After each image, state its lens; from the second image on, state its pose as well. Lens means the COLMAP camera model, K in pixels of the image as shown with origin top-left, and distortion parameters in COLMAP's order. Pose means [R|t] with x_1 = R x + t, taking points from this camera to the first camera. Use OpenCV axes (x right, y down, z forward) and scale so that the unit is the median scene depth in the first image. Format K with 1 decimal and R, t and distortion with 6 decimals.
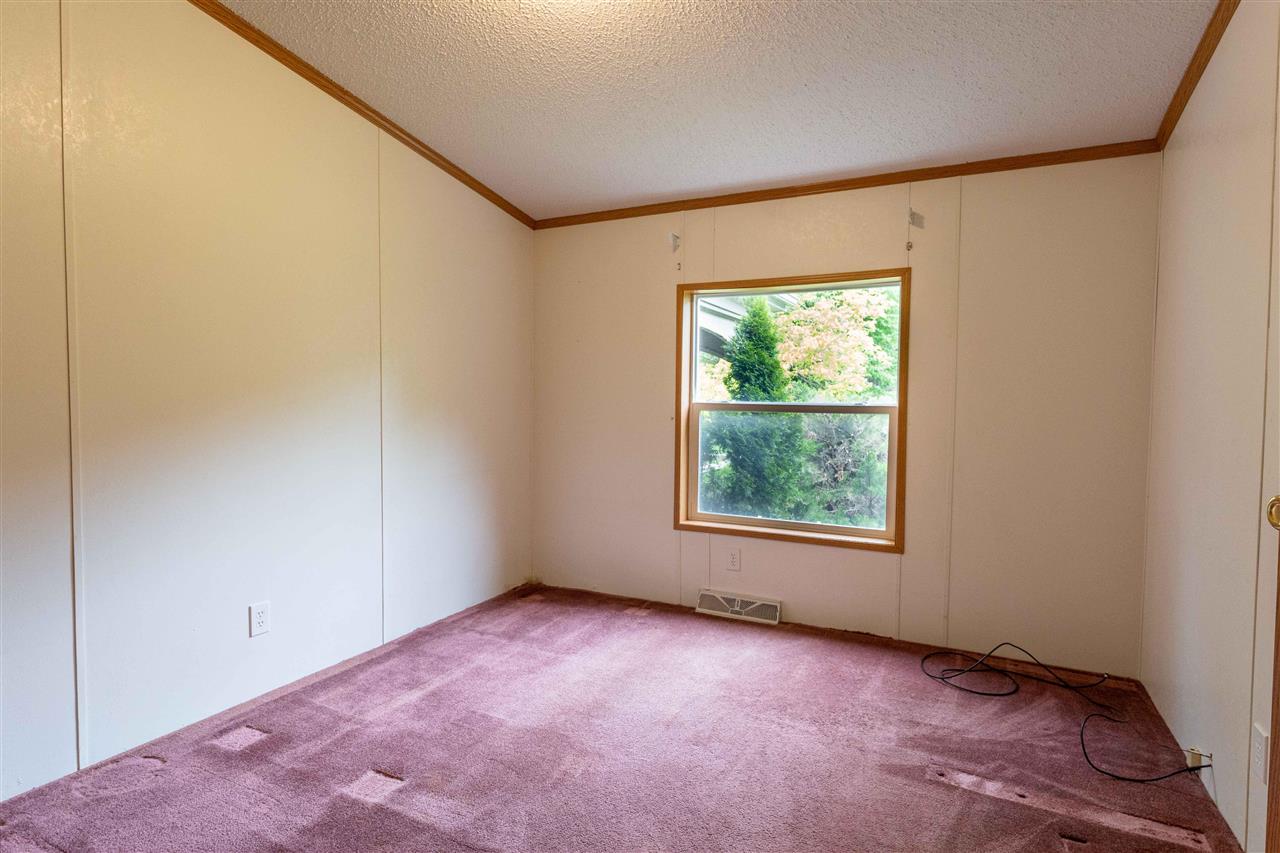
lens RADIAL K [[571.5, 0, 645.7], [0, 571.5, 425.8], [0, 0, 1]] dist [-0.032128, -0.000003]
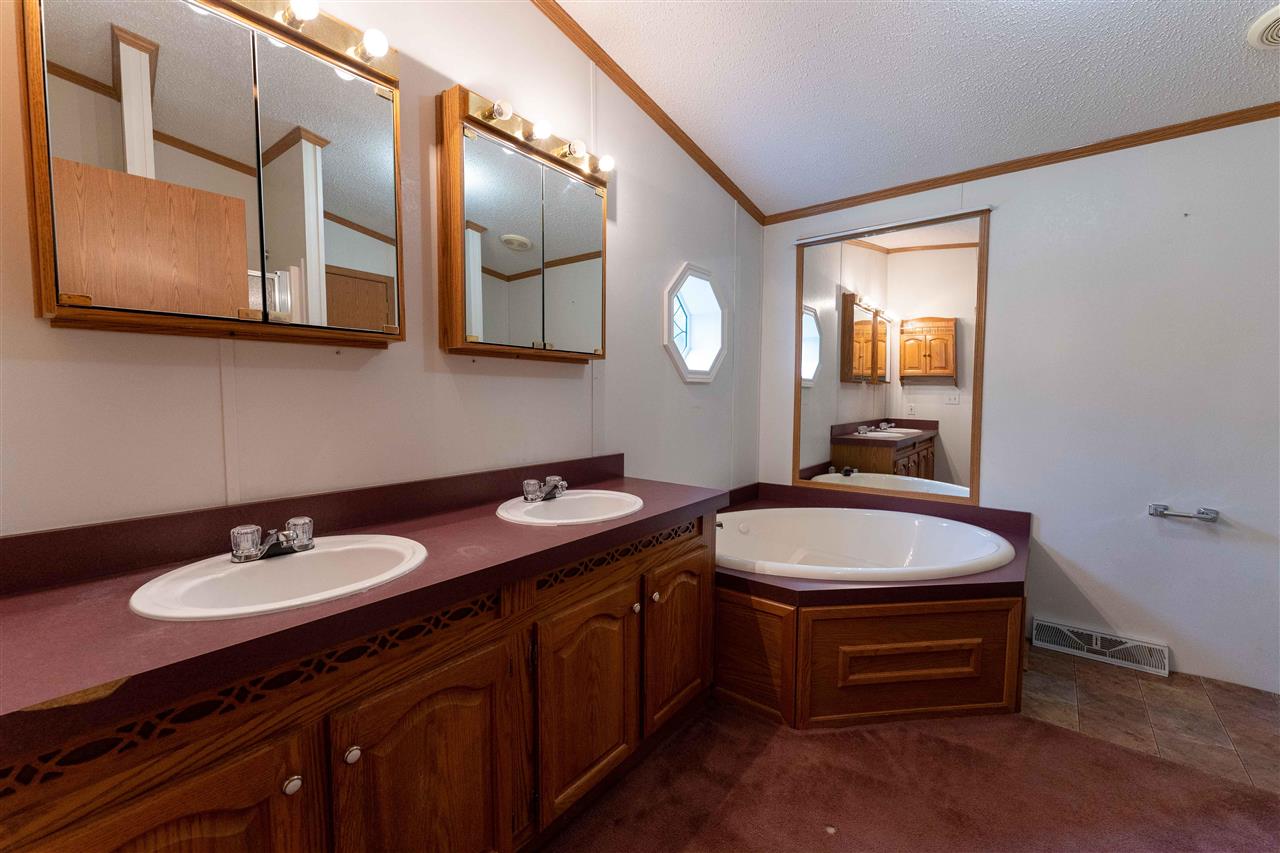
lens RADIAL K [[505.1, 0, 640.1], [0, 505.1, 423.0], [0, 0, 1]] dist [0.001189, -0.000234]
pose [[0.974278, 0.003289, -0.225326, -0.397094], [-0.001664, 0.999971, 0.007402, -0.011208], [0.225344, -0.006837, 0.974255, 0.168869]]
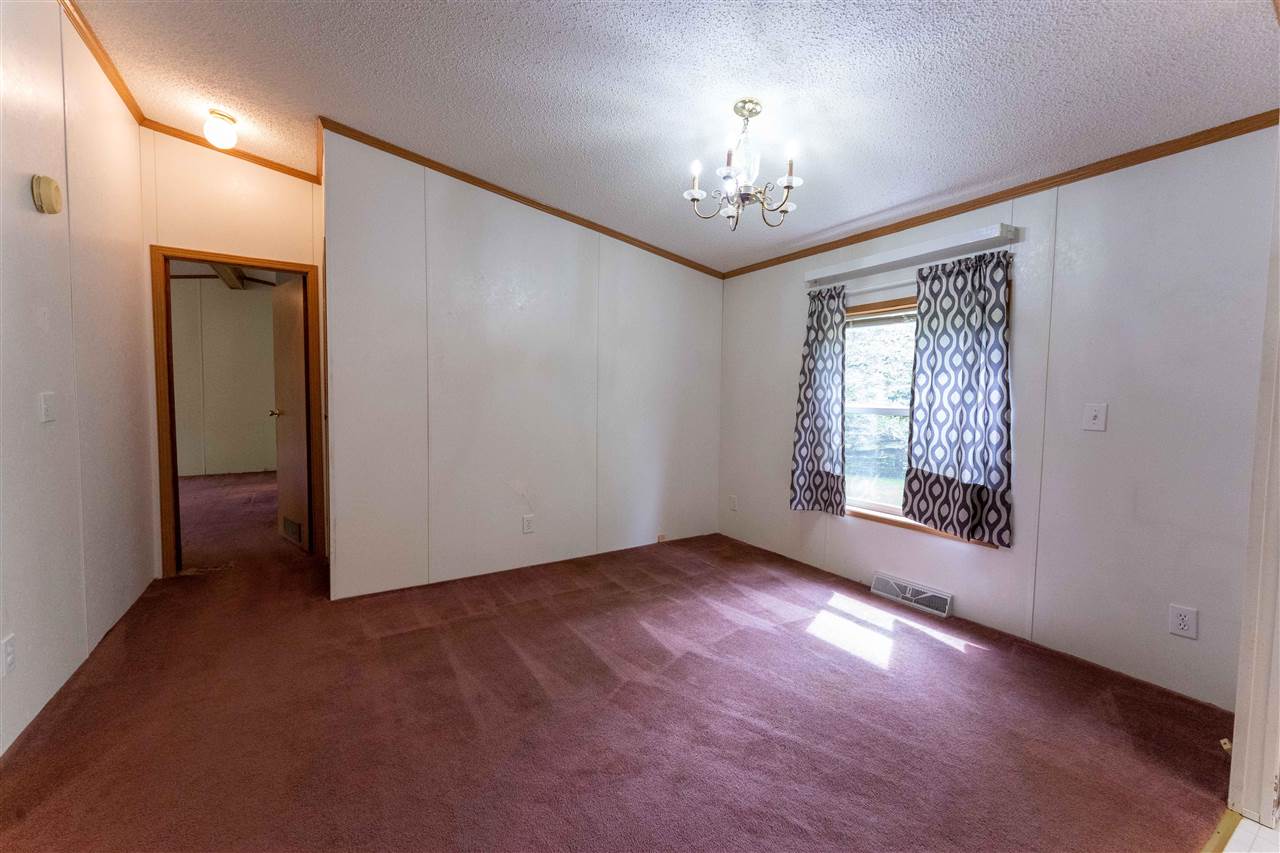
lens RADIAL K [[505.1, 0, 628.4], [0, 505.1, 419.9], [0, 0, 1]] dist [0.001189, -0.000234]
pose [[0.832989, 0.023823, -0.552776, 0.298382], [-0.033047, 0.999431, -0.006726, 0.010893], [0.552302, 0.023870, 0.833302, -0.138898]]
